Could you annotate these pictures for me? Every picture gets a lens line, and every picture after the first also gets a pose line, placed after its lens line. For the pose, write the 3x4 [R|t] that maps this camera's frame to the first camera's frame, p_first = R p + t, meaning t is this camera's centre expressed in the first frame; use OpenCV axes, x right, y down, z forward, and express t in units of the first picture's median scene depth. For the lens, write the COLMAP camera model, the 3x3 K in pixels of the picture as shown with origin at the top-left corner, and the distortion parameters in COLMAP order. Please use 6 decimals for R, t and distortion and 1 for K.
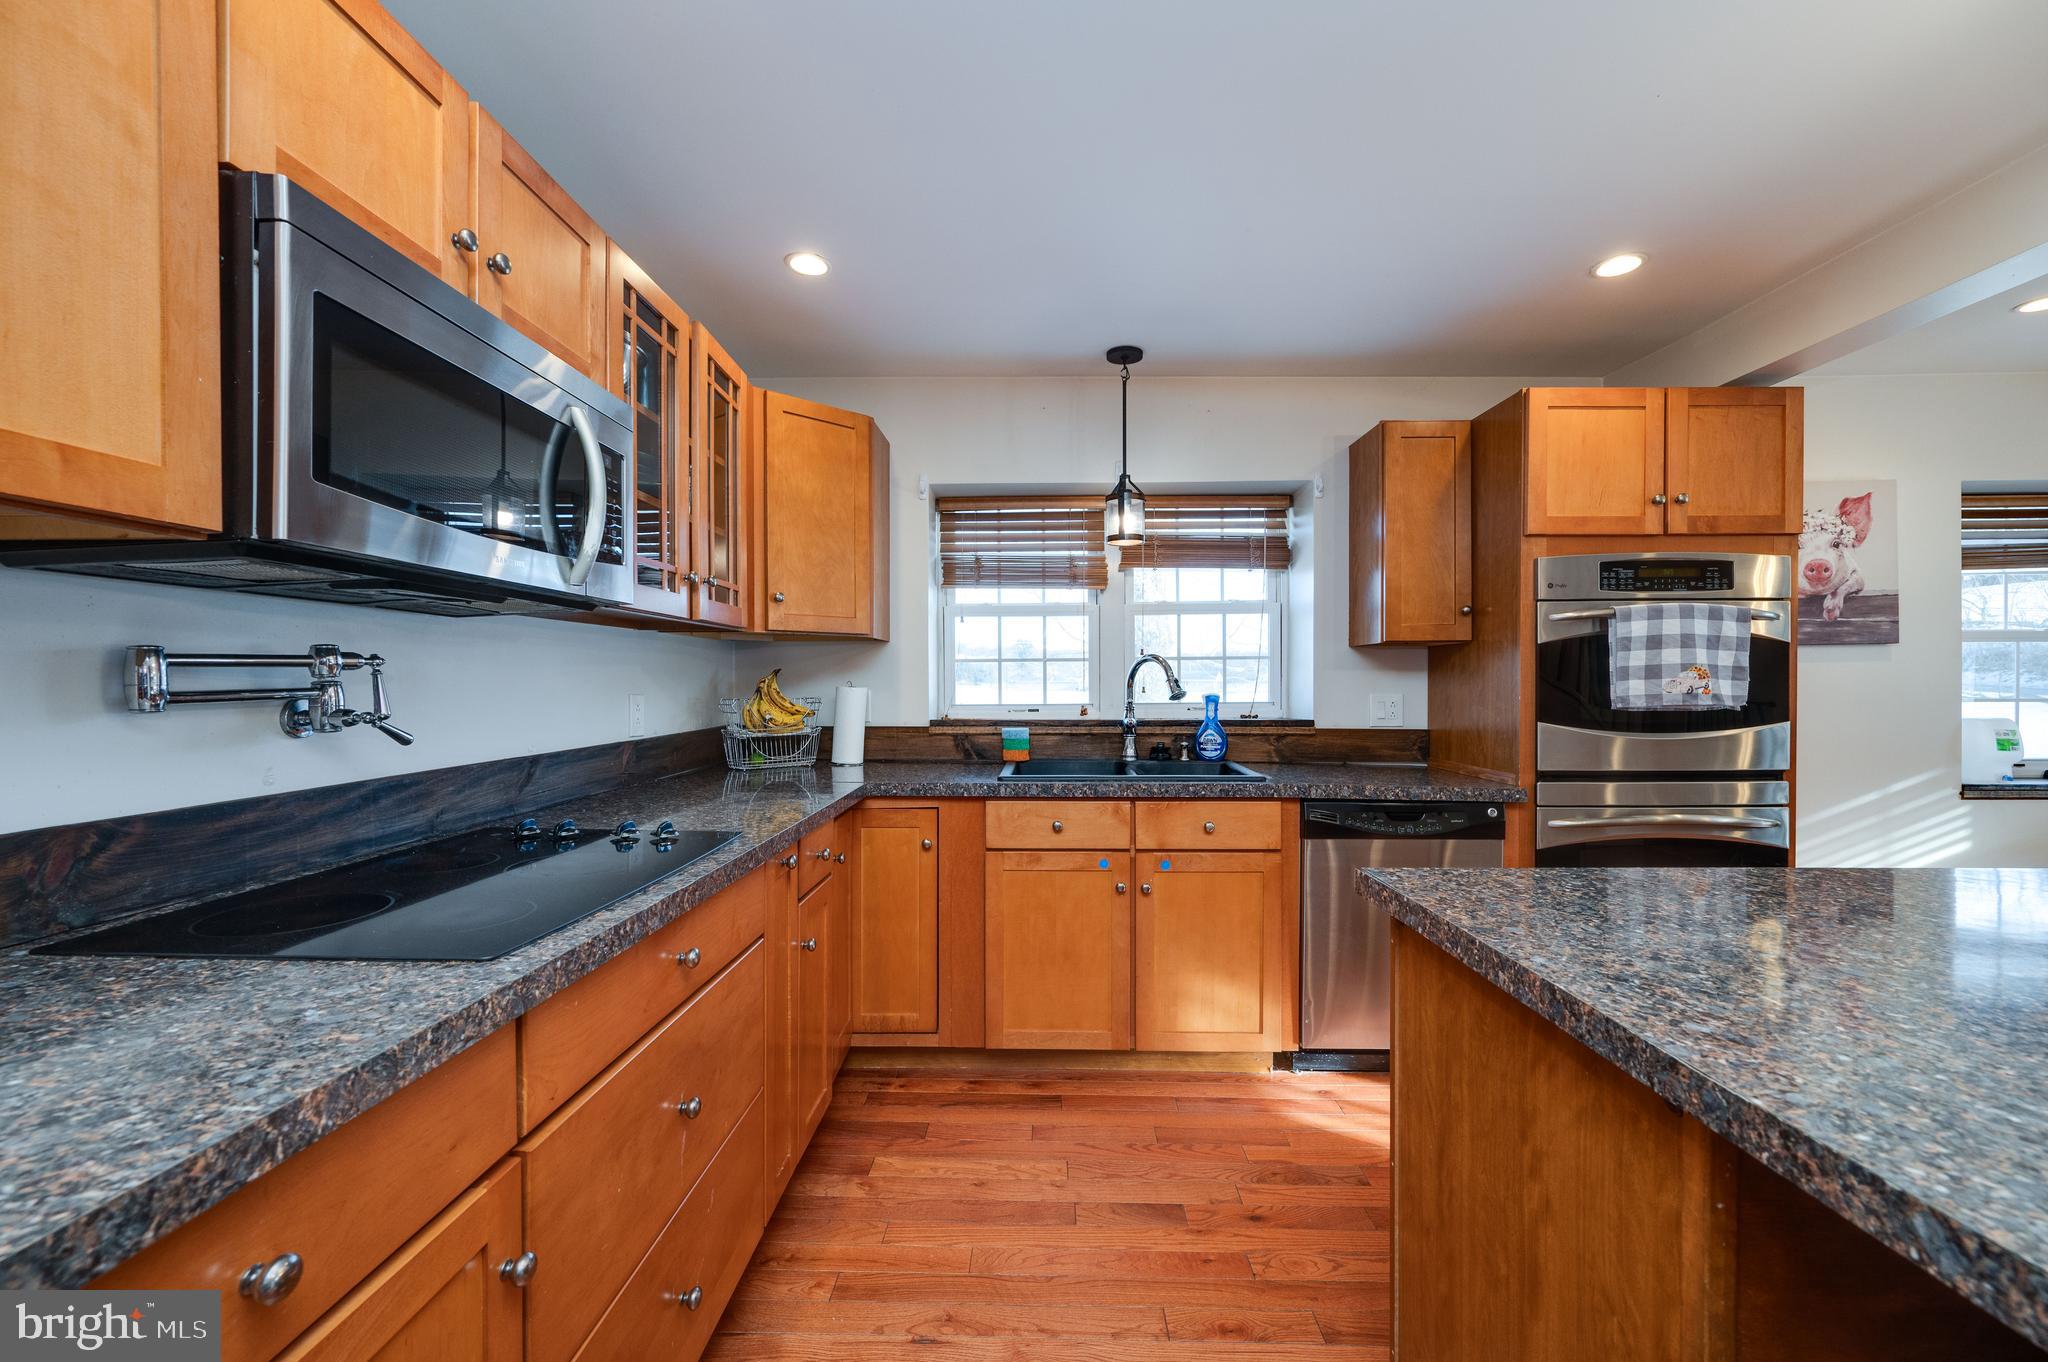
lens RADIAL K [[816.5, 0, 1036.9], [0, 816.5, 683.6], [0, 0, 1]] dist [-0.001257, 0.001388]
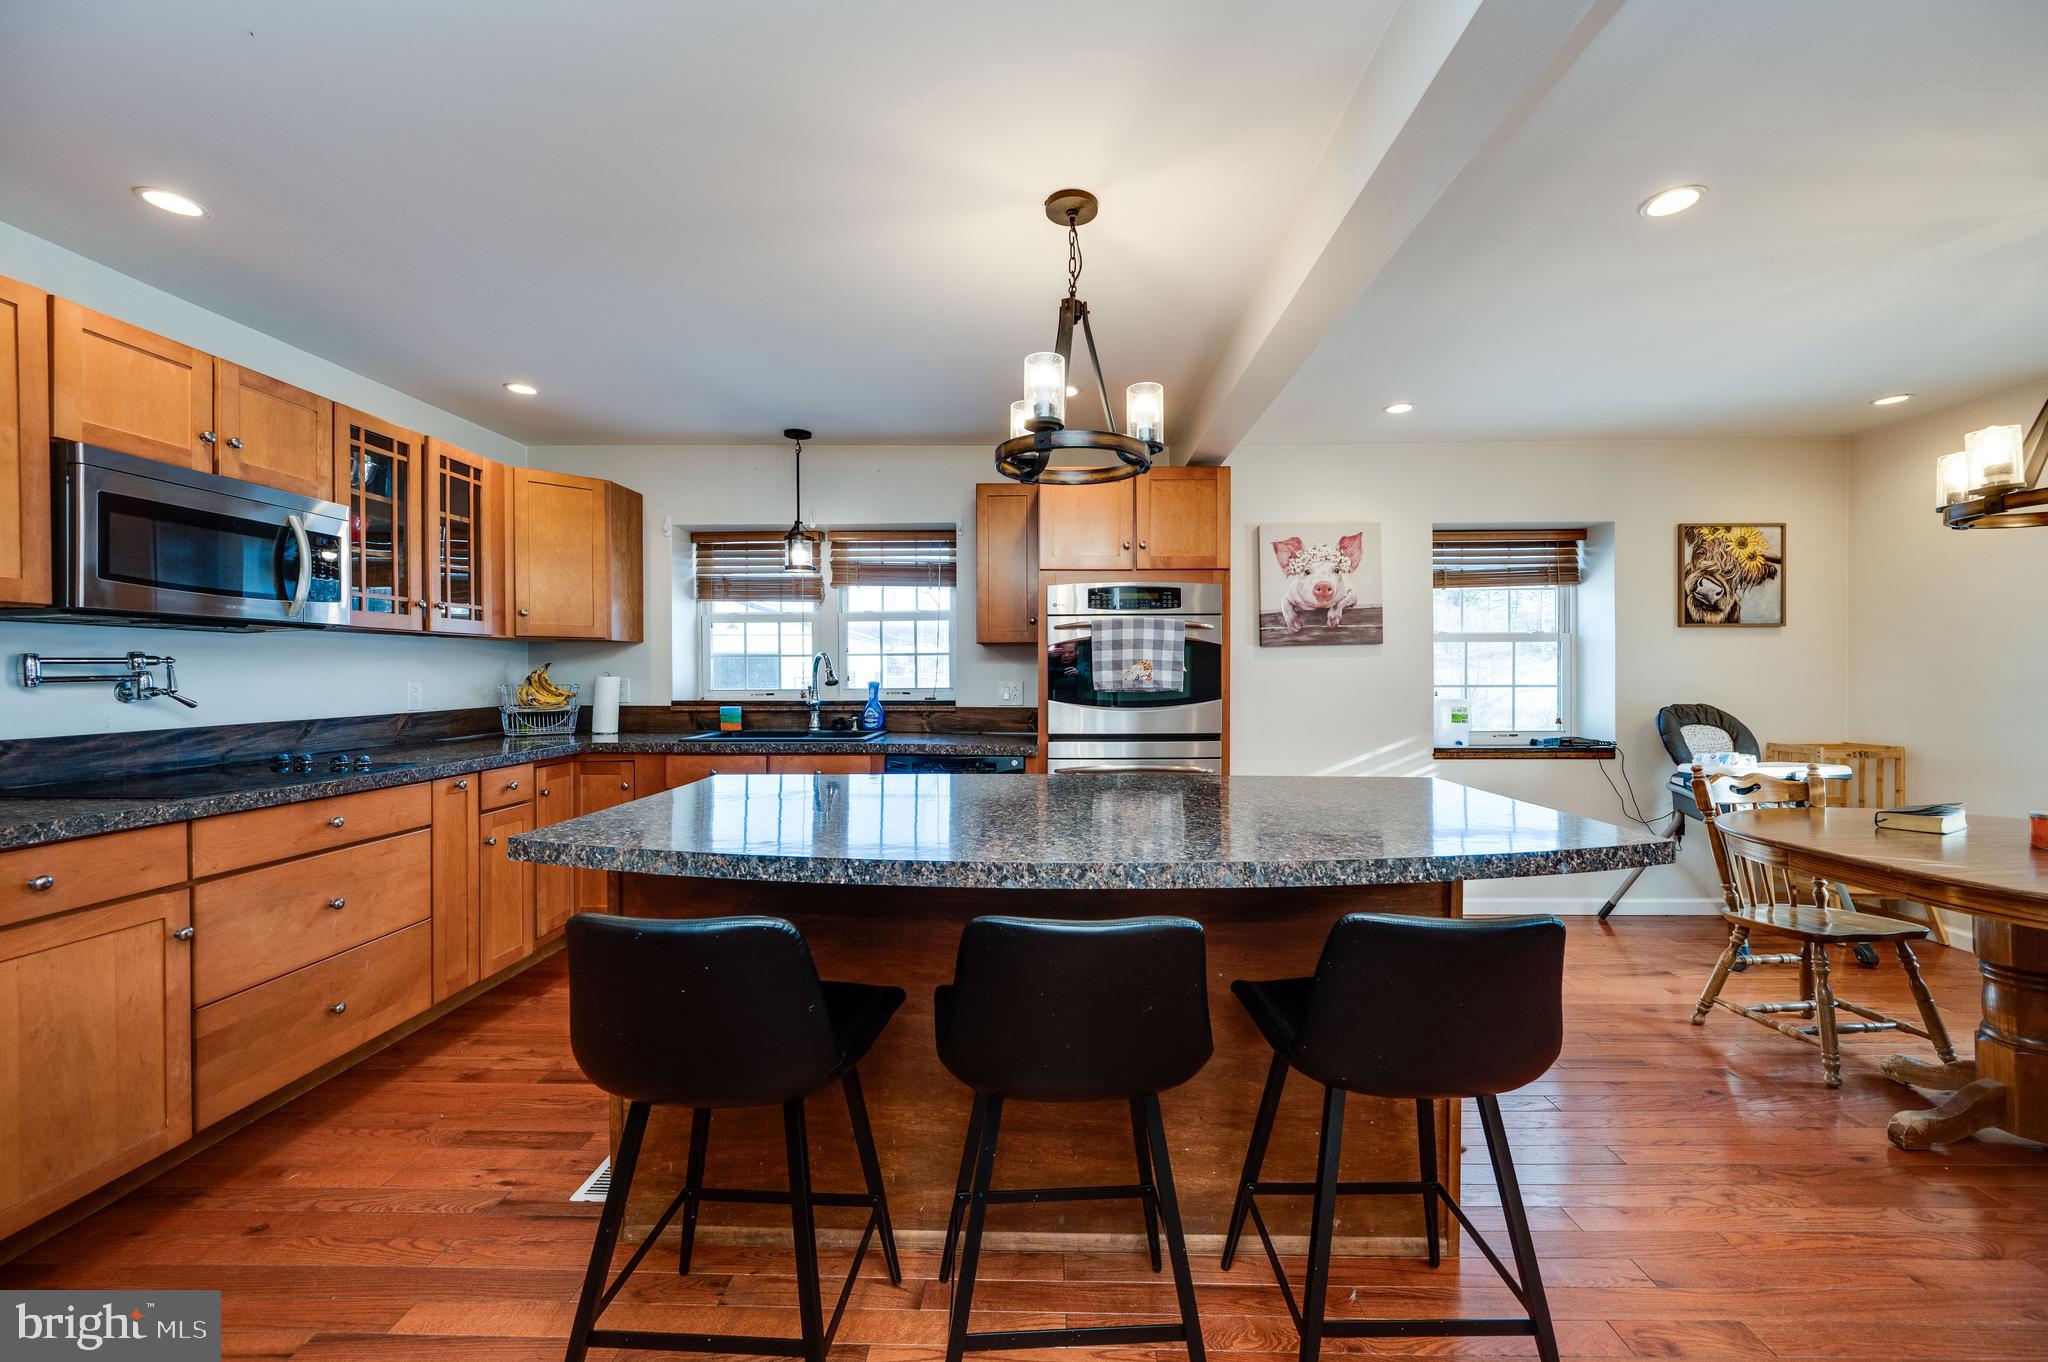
lens RADIAL K [[816.5, 0, 1039.7], [0, 816.5, 673.1], [0, 0, 1]] dist [-0.001257, 0.001388]
pose [[1.000000, -0.000542, -0.000818, 0.529988], [0.000540, 0.999997, -0.002344, 0.002675], [0.000819, 0.002344, 0.999997, -0.382409]]
